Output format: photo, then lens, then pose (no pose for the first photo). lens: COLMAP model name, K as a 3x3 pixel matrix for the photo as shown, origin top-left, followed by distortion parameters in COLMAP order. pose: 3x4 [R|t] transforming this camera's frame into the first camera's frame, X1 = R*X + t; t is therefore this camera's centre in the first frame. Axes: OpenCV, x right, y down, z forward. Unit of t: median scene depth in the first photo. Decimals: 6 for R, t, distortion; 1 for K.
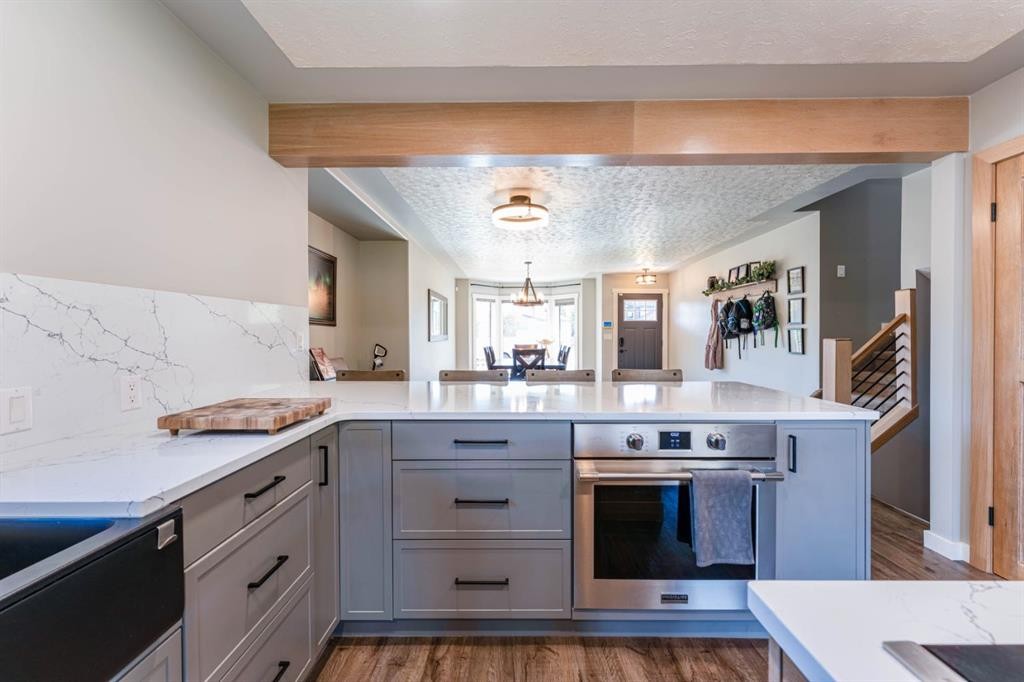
lens RADIAL K [[416.0, 0, 509.9], [0, 416.0, 337.0], [0, 0, 1]] dist [-0.000714, 0.000742]
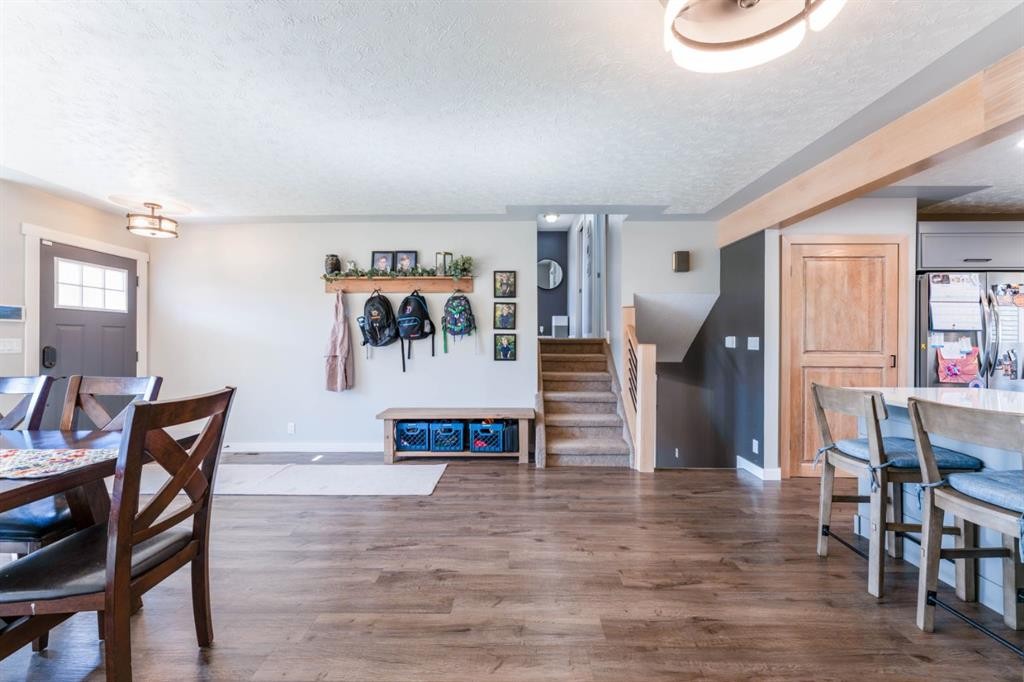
lens RADIAL K [[406.4, 0, 517.5], [0, 406.4, 338.2], [0, 0, 1]] dist [0.001016, -0.000040]
pose [[-0.003199, 0.004153, 0.999986, -0.185209], [0.003960, 0.999984, -0.004140, -0.005021], [-0.999987, 0.003947, -0.003215, 0.714538]]
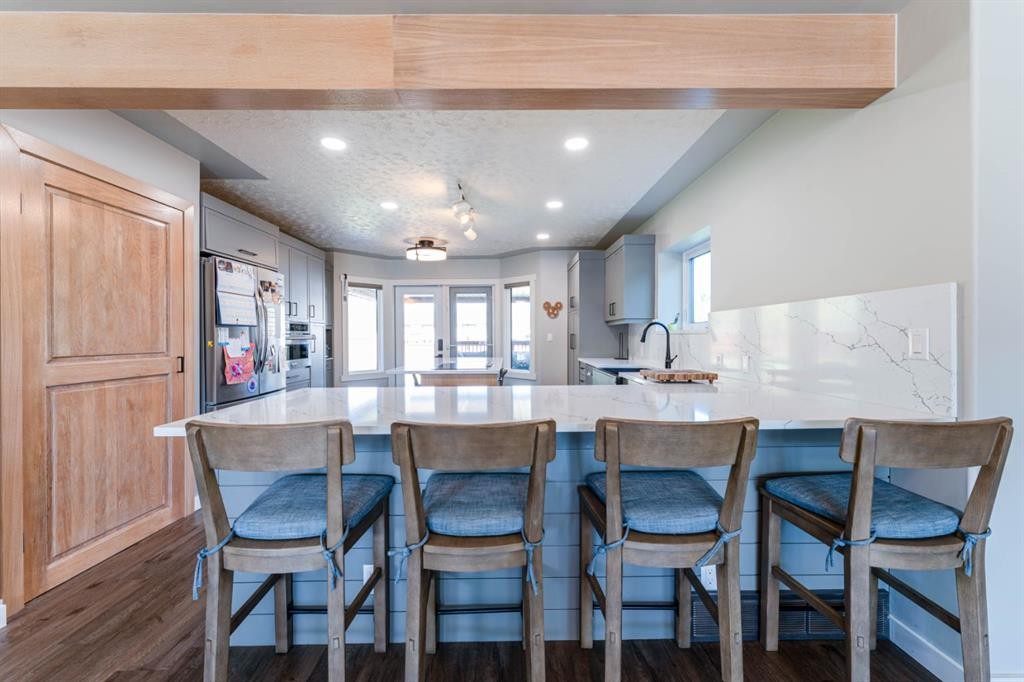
lens RADIAL K [[416.0, 0, 509.9], [0, 416.0, 337.0], [0, 0, 1]] dist [-0.000714, 0.000742]
pose [[-0.999810, 0.008351, -0.017614, 0.039136], [0.008145, 0.999898, 0.011764, -0.004562], [0.017711, 0.011618, -0.999776, 0.634172]]
